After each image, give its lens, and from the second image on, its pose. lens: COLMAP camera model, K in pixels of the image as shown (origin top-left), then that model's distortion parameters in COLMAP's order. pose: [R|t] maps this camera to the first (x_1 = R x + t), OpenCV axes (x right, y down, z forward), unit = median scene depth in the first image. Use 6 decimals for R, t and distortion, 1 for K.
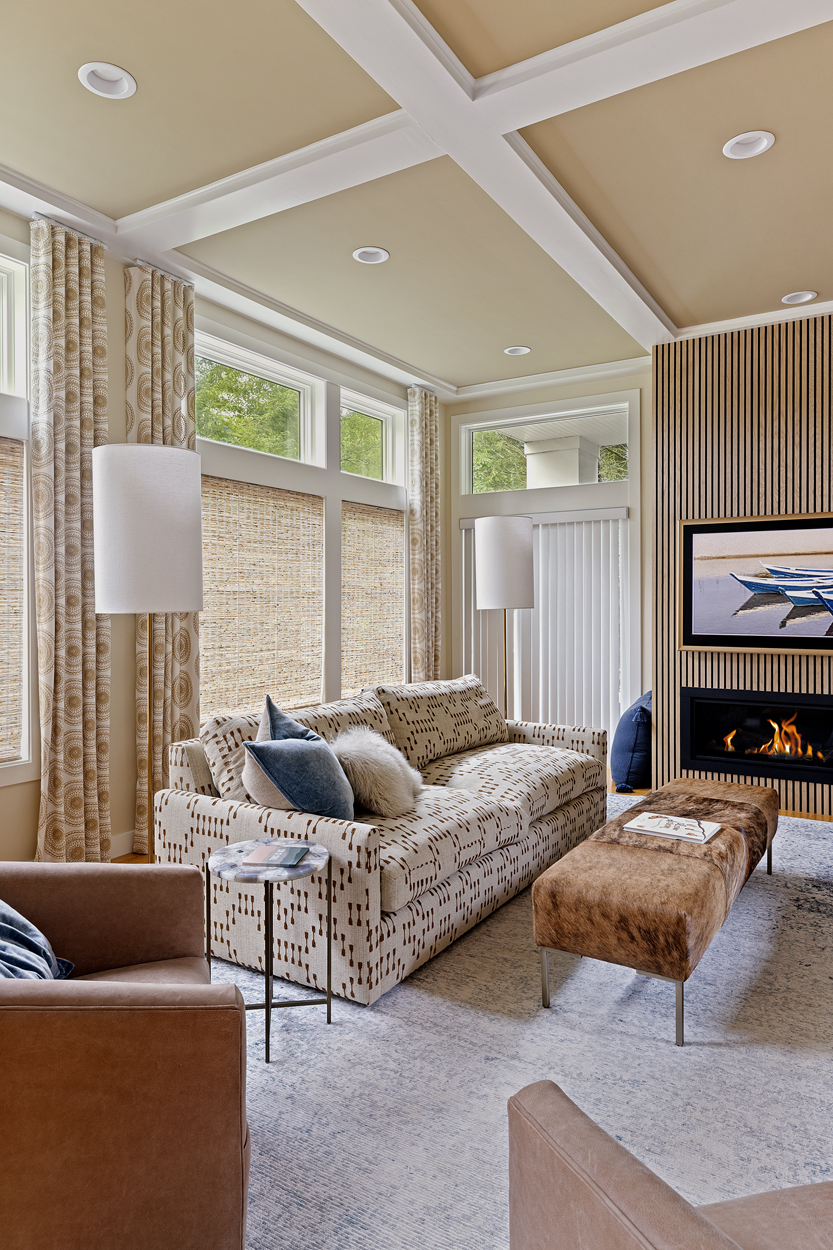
lens RADIAL K [[795.5, 0, 390.3], [0, 795.5, 607.5], [0, 0, 1]] dist [0.010033, -0.002065]
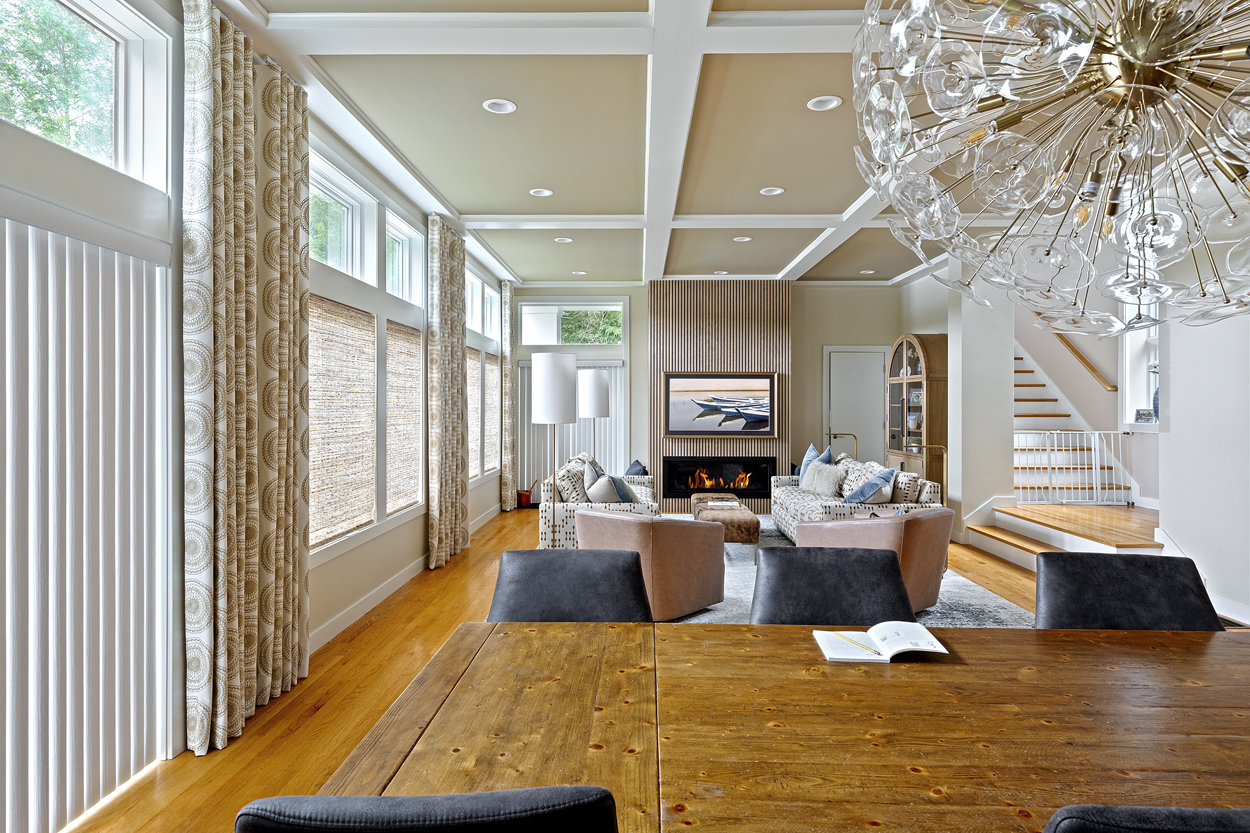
lens RADIAL K [[688.5, 0, 613.5], [0, 688.5, 420.9], [0, 0, 1]] dist [0.005278, 0.000814]
pose [[0.872061, -0.008307, 0.489326, -0.731385], [-0.001323, 0.999812, 0.019331, -0.025342], [-0.489395, -0.017505, 0.871887, -0.530795]]
